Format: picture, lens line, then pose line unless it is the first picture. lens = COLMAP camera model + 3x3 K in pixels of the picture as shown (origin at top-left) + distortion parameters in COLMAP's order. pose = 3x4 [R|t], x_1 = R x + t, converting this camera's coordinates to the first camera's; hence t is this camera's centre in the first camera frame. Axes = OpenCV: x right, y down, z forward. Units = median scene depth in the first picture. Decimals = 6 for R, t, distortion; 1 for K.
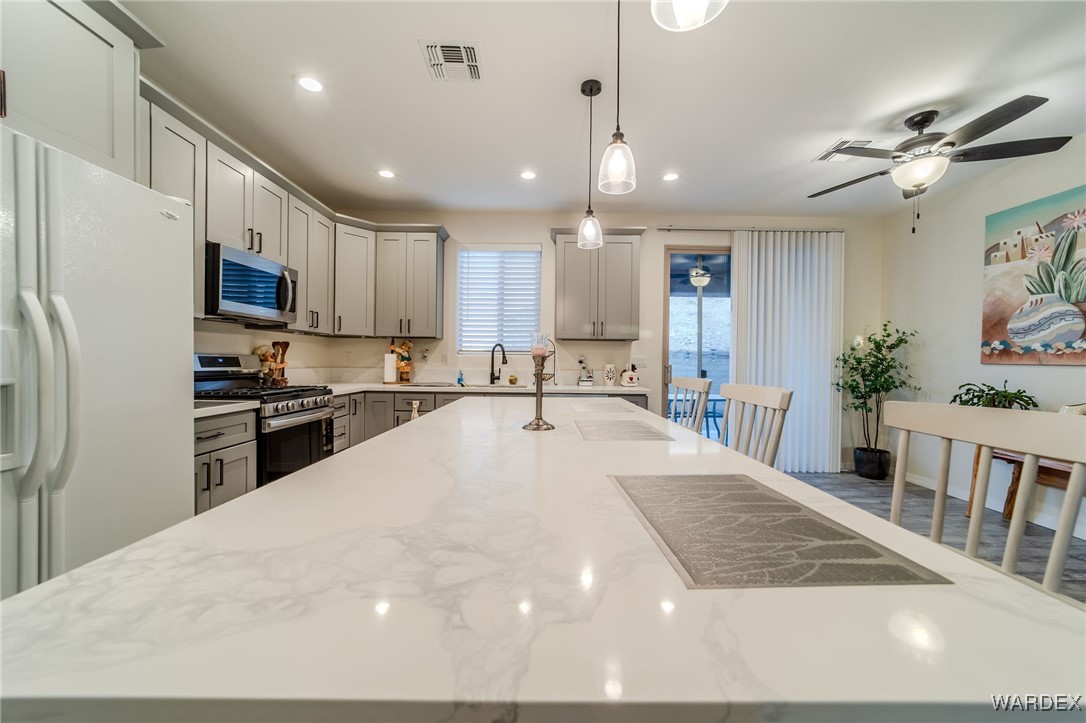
lens RADIAL K [[415.9, 0, 544.3], [0, 415.9, 363.7], [0, 0, 1]] dist [-0.018836, 0.009244]
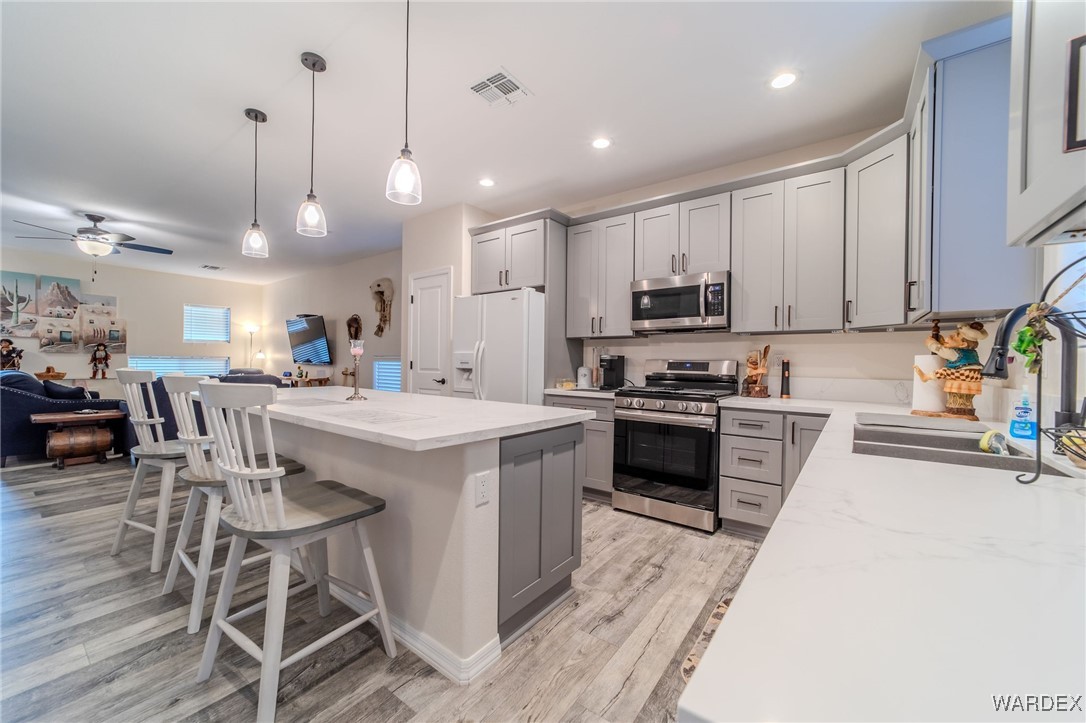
lens RADIAL K [[418.0, 0, 544.5], [0, 418.0, 364.2], [0, 0, 1]] dist [-0.018197, 0.009176]
pose [[-0.599536, -0.014083, -0.800224, 0.338713], [-0.025141, 0.999683, 0.001243, -0.001383], [0.799953, 0.020864, -0.599700, 1.024760]]
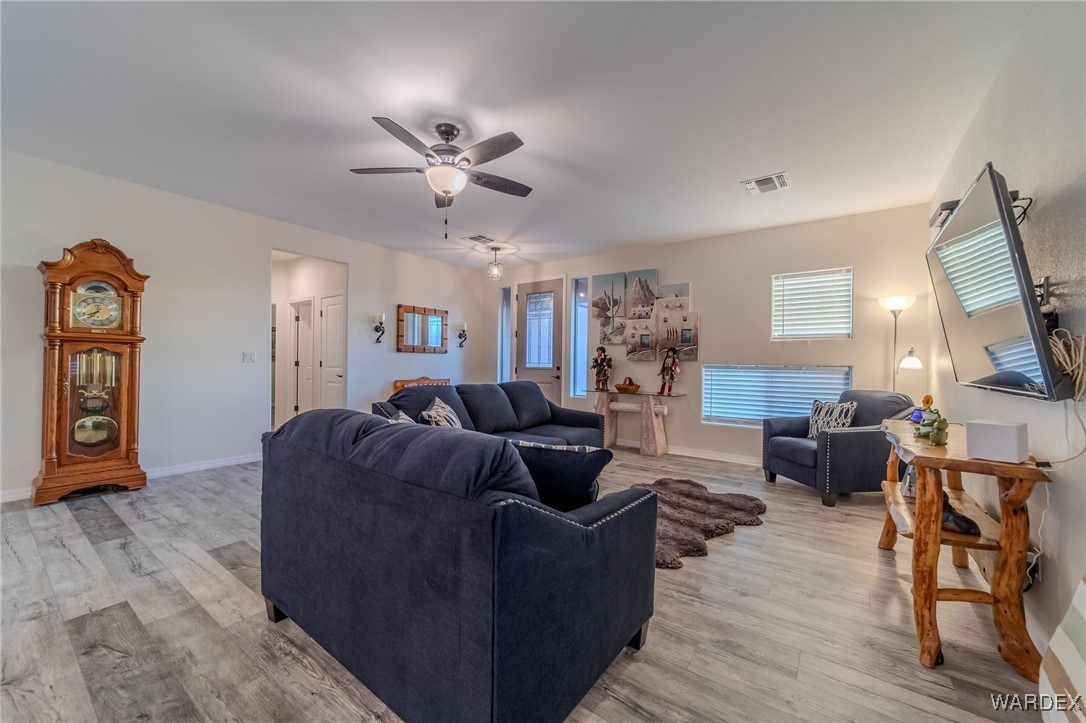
lens RADIAL K [[415.9, 0, 544.3], [0, 415.9, 363.7], [0, 0, 1]] dist [-0.018836, 0.009244]
pose [[-0.808030, -0.024103, 0.588648, -0.429446], [-0.018774, 0.999709, 0.015163, -0.001817], [-0.588842, 0.001200, -0.808247, -0.307137]]
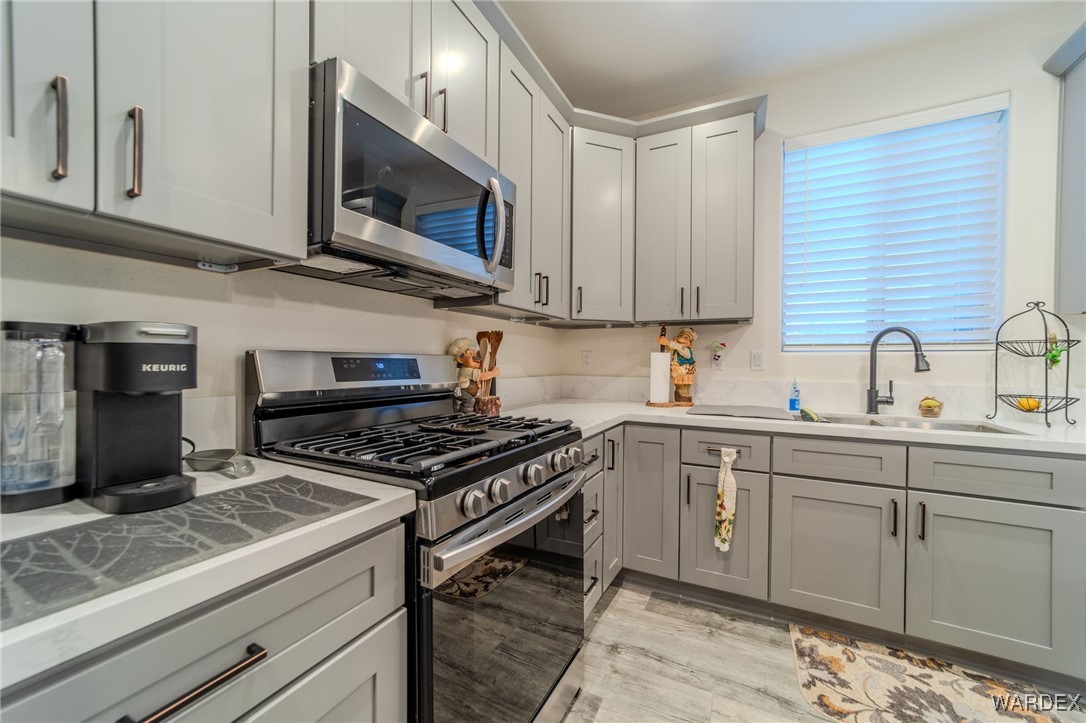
lens RADIAL K [[415.9, 0, 544.3], [0, 415.9, 363.7], [0, 0, 1]] dist [-0.018836, 0.009244]
pose [[0.890292, -0.002298, -0.455384, -0.280207], [-0.000034, 0.999987, -0.005114, -0.006058], [0.455390, 0.004568, 0.890280, 0.472610]]
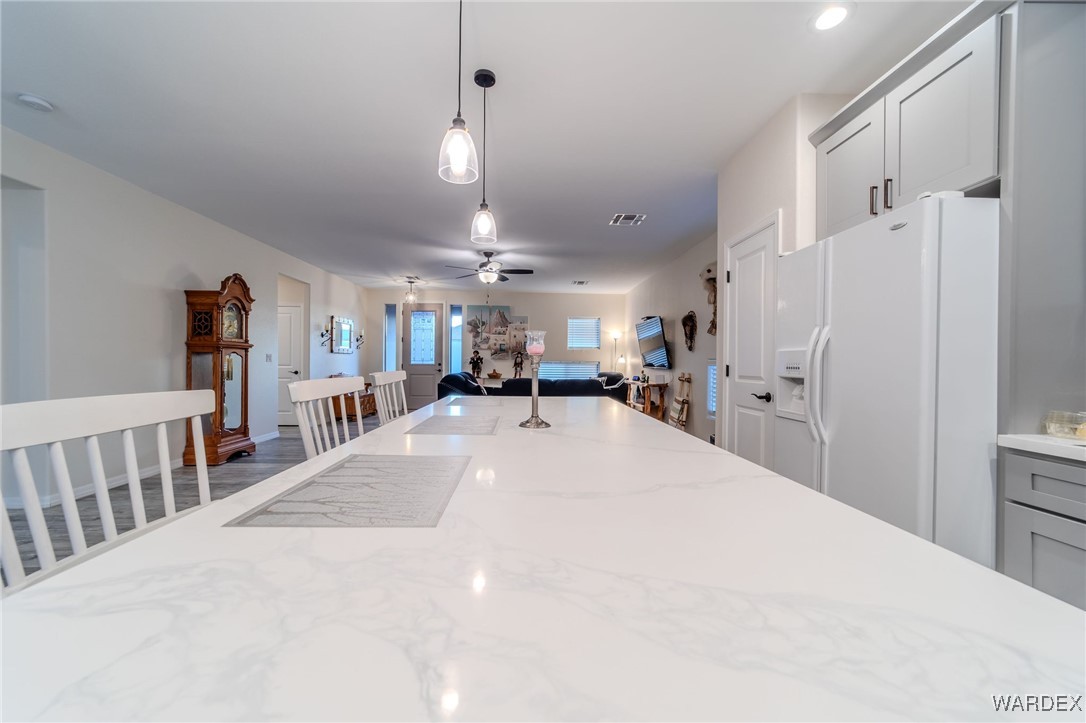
lens RADIAL K [[415.9, 0, 544.3], [0, 415.9, 363.7], [0, 0, 1]] dist [-0.018836, 0.009244]
pose [[-0.998830, -0.020364, -0.043873, 0.004725], [-0.020886, 0.999716, 0.011481, -0.003700], [0.043627, 0.012384, -0.998971, 0.809934]]
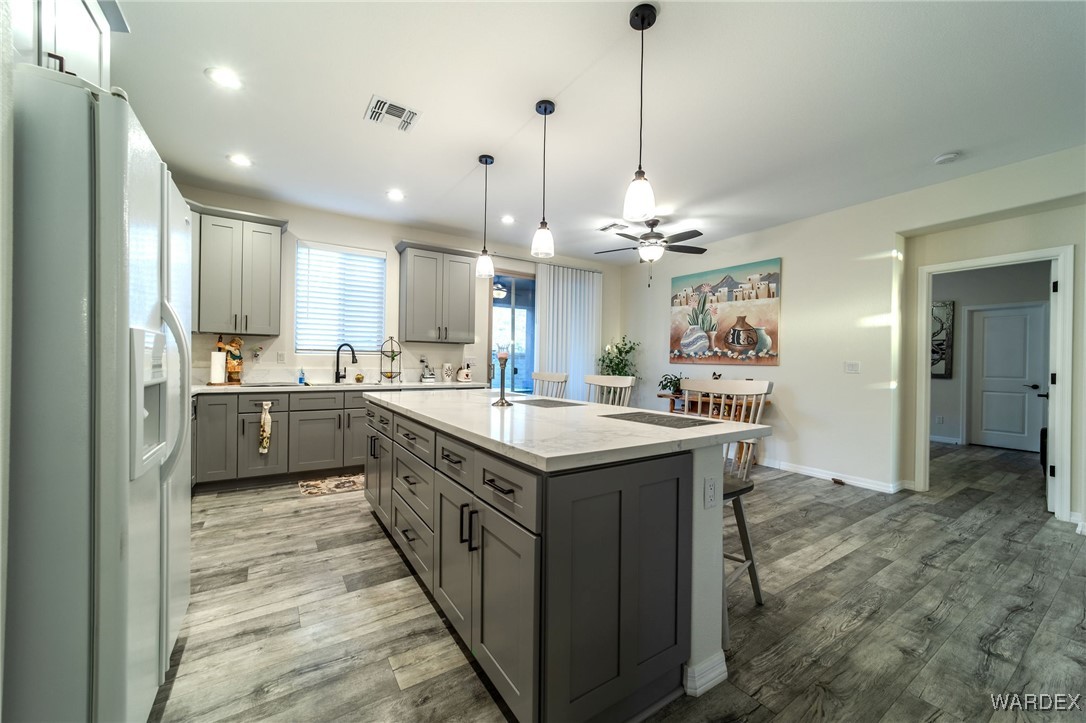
lens RADIAL K [[415.9, 0, 544.3], [0, 415.9, 363.7], [0, 0, 1]] dist [-0.018836, 0.009244]
pose [[0.838791, -0.000660, 0.544453, -0.291010], [-0.001214, 0.999995, 0.003082, -0.001731], [-0.544452, -0.003246, 0.838786, -0.152789]]
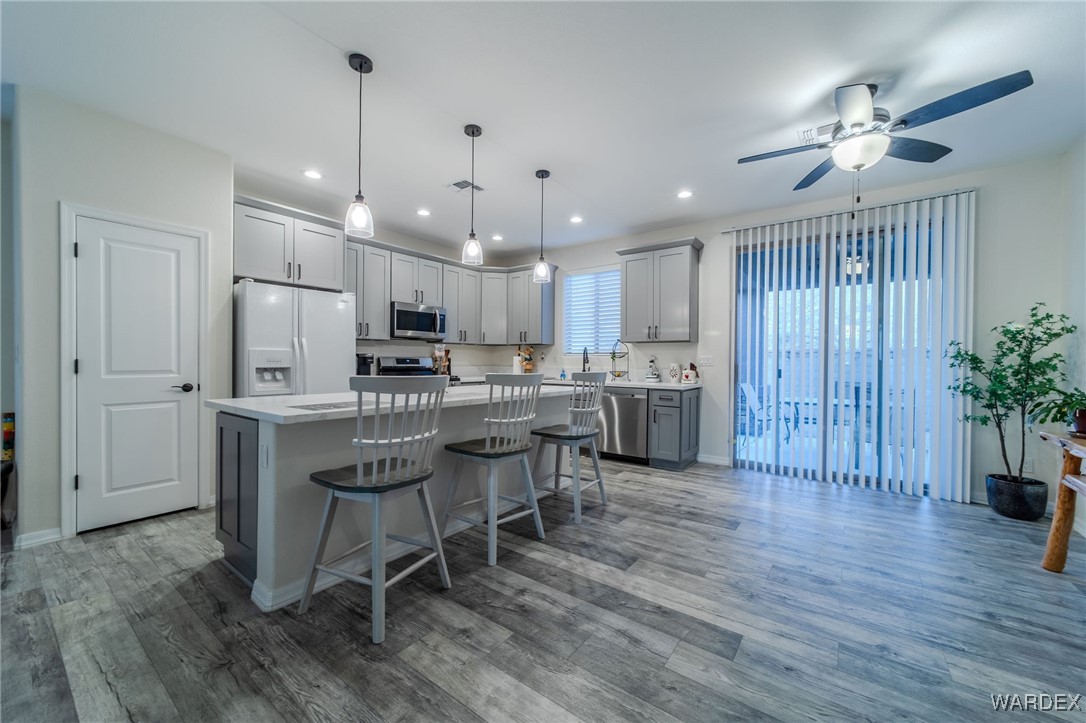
lens RADIAL K [[415.9, 0, 544.3], [0, 415.9, 363.7], [0, 0, 1]] dist [-0.018836, 0.009244]
pose [[0.800896, -0.000637, -0.598803, 0.626022], [-0.002919, 0.999983, -0.004968, 0.009818], [0.598796, 0.005727, 0.800881, -0.110184]]
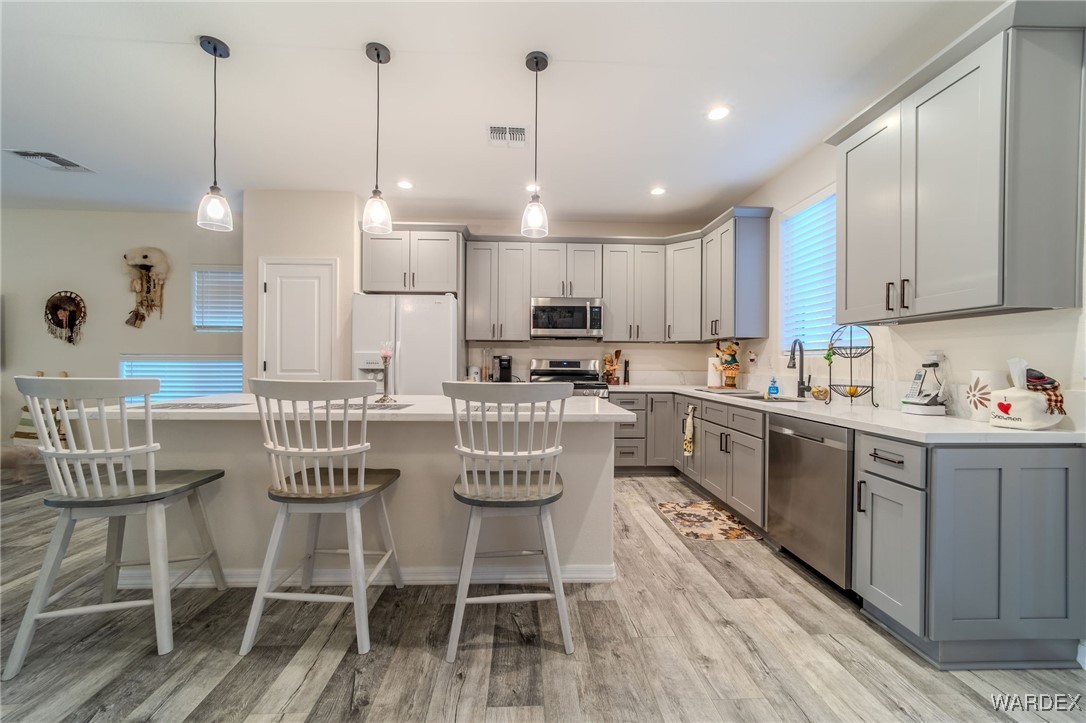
lens RADIAL K [[415.9, 0, 544.3], [0, 415.9, 363.7], [0, 0, 1]] dist [-0.018836, 0.009244]
pose [[0.046574, -0.007067, -0.998890, 0.638193], [-0.014170, 0.999870, -0.007735, 0.004919], [0.998814, 0.014515, 0.046468, 0.613863]]
